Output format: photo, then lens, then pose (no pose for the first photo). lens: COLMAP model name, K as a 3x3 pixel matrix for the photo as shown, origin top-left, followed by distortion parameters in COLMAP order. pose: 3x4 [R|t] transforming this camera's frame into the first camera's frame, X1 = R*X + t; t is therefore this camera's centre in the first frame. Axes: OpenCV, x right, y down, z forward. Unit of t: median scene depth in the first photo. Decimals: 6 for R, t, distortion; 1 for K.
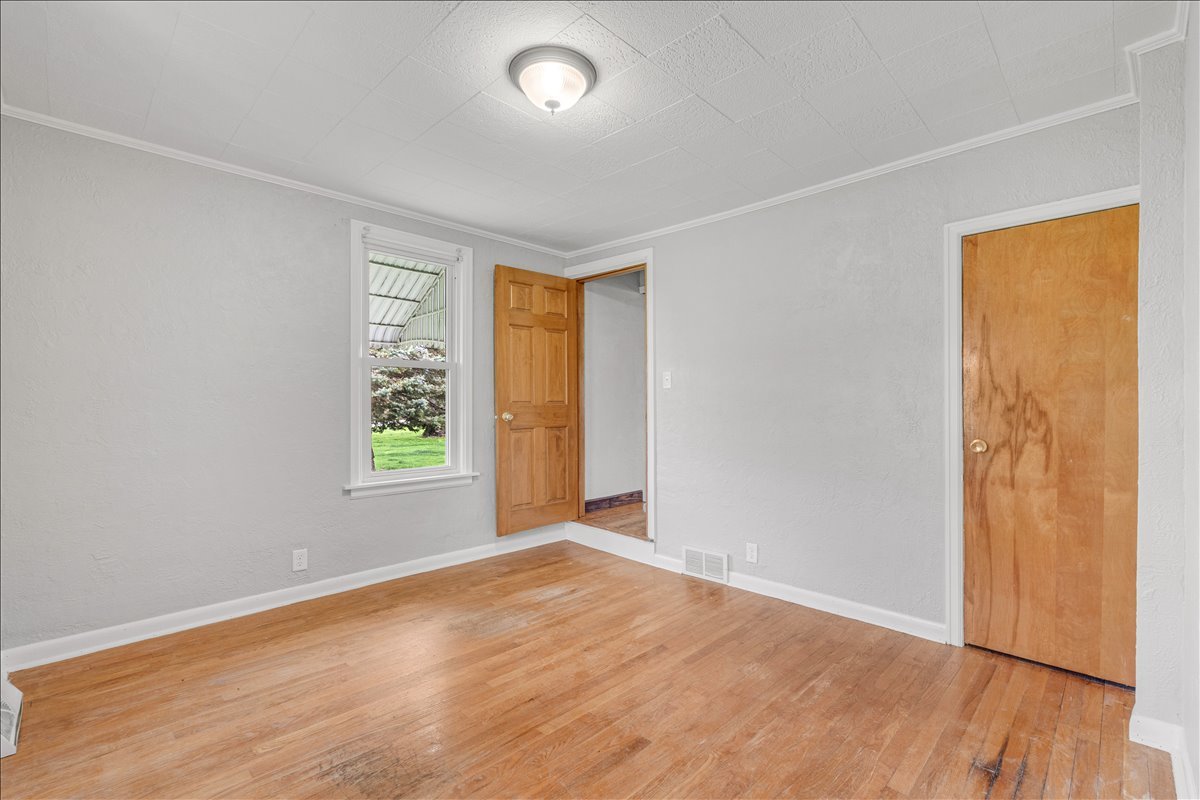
lens RADIAL K [[535.2, 0, 606.2], [0, 535.2, 403.8], [0, 0, 1]] dist [-0.003635, -0.000148]
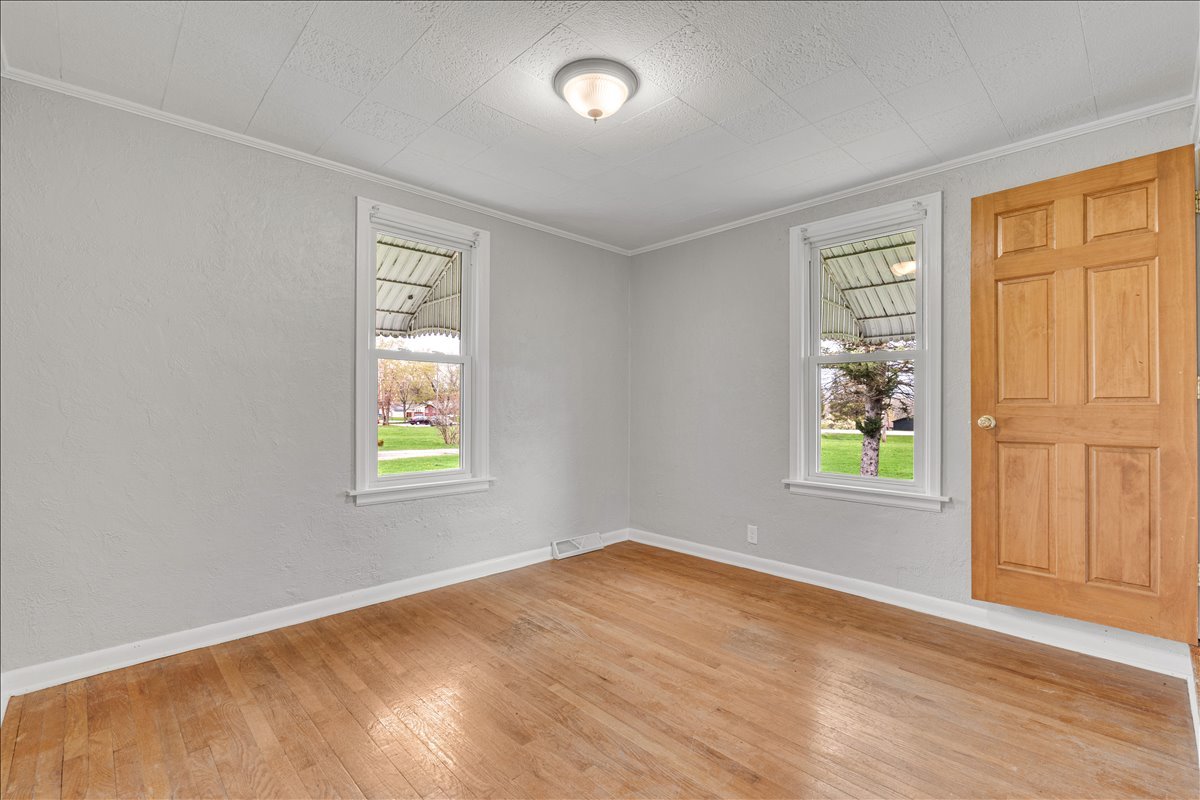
lens RADIAL K [[531.7, 0, 589.1], [0, 531.7, 403.2], [0, 0, 1]] dist [-0.005711, -0.000404]
pose [[-0.038700, -0.002544, -0.999248, 0.762475], [-0.002749, 0.999993, -0.002439, 0.005569], [0.999247, 0.002652, -0.038707, 0.837193]]
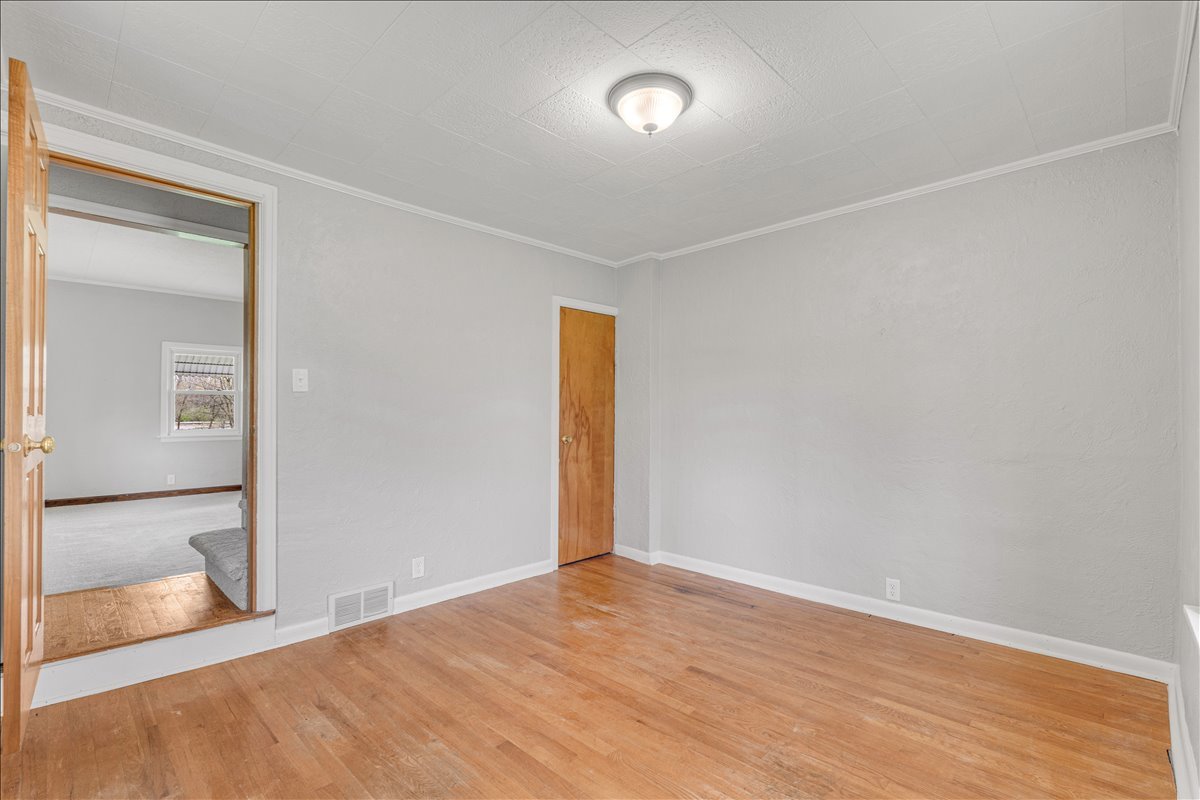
lens RADIAL K [[546.3, 0, 595.2], [0, 546.3, 409.0], [0, 0, 1]] dist [-0.001926, 0.000348]
pose [[0.001864, 0.005292, 0.999984, -0.935372], [-0.003695, 0.999979, -0.005285, -0.003376], [-0.999991, -0.003685, 0.001884, 0.896243]]
